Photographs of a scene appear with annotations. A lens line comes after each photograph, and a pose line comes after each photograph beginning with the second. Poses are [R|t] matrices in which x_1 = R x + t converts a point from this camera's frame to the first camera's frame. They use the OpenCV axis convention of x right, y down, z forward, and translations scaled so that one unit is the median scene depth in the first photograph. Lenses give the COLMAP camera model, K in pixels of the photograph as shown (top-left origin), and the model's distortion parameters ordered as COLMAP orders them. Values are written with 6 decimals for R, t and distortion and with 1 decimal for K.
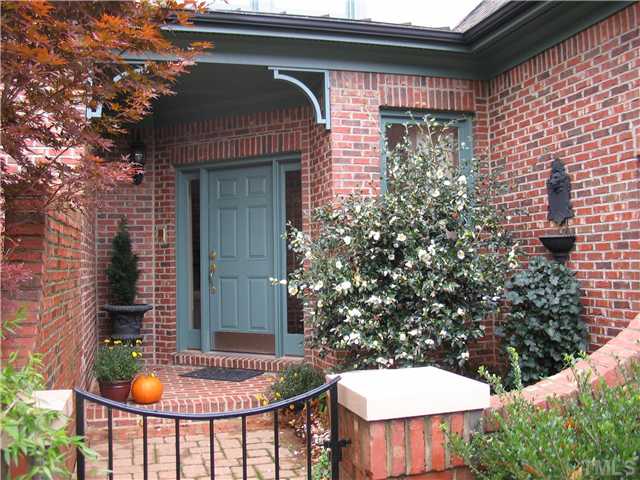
lens RADIAL K [[671.7, 0, 320.0], [0, 671.7, 240.0], [0, 0, 1]] dist [-0.119908, -0.003220]
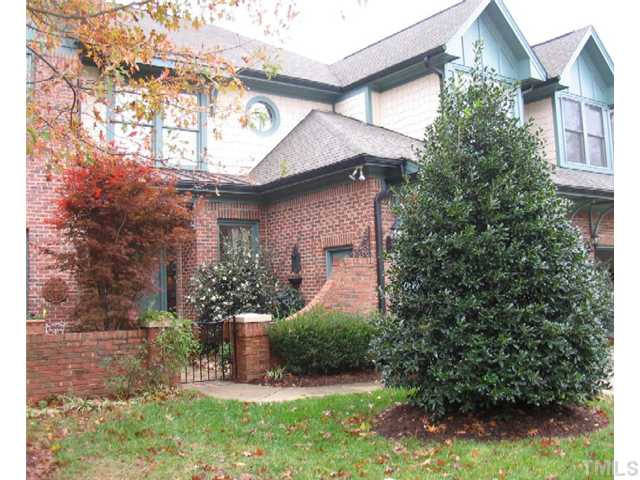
lens RADIAL K [[671.7, 0, 320.0], [0, 671.7, 240.0], [0, 0, 1]] dist [-0.119908, -0.003220]
pose [[0.942290, 0.011378, 0.334604, -0.425741], [0.006453, 0.998620, -0.052129, -0.017435], [-0.334735, 0.051280, 0.940916, -1.518099]]
